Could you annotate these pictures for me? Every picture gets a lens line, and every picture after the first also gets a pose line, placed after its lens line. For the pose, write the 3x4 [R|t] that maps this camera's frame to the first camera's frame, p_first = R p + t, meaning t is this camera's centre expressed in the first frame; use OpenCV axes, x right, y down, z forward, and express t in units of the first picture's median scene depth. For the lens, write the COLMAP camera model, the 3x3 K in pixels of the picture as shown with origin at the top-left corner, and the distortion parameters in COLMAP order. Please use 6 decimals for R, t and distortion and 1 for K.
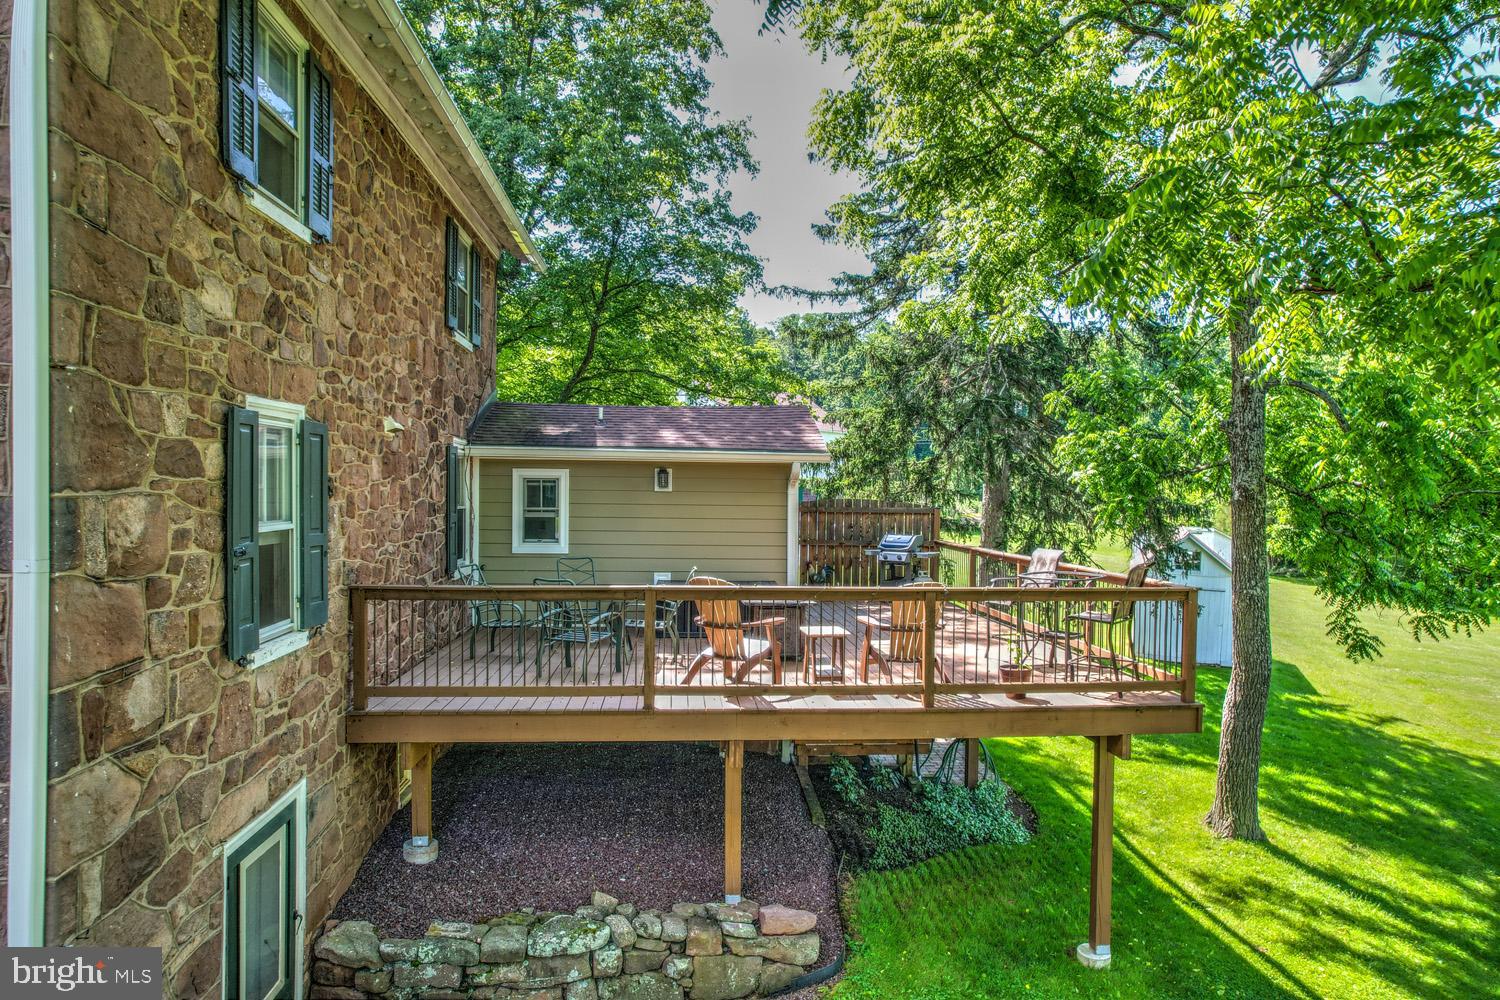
lens RADIAL K [[957.9, 0, 755.9], [0, 957.9, 506.3], [0, 0, 1]] dist [-0.077398, 0.071204]
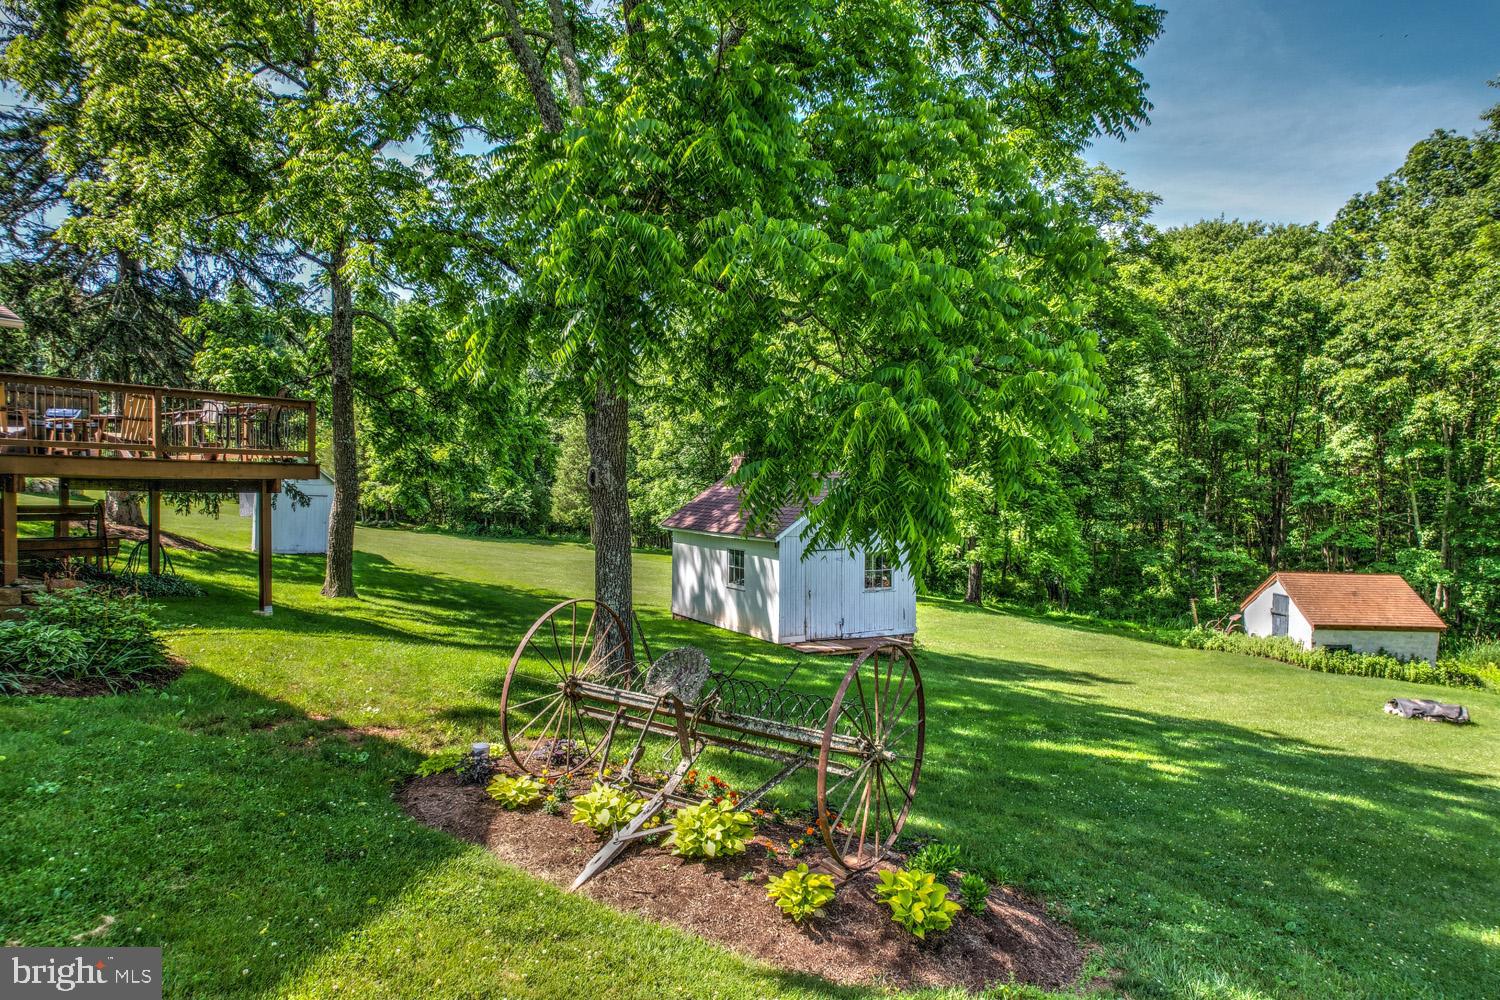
lens RADIAL K [[957.9, 0, 755.9], [0, 957.9, 506.3], [0, 0, 1]] dist [-0.077398, 0.071204]
pose [[0.628973, -0.018193, 0.777214, -0.251982], [0.009157, 0.999830, 0.015993, 0.158918], [-0.777373, -0.002942, 0.629033, -0.486433]]
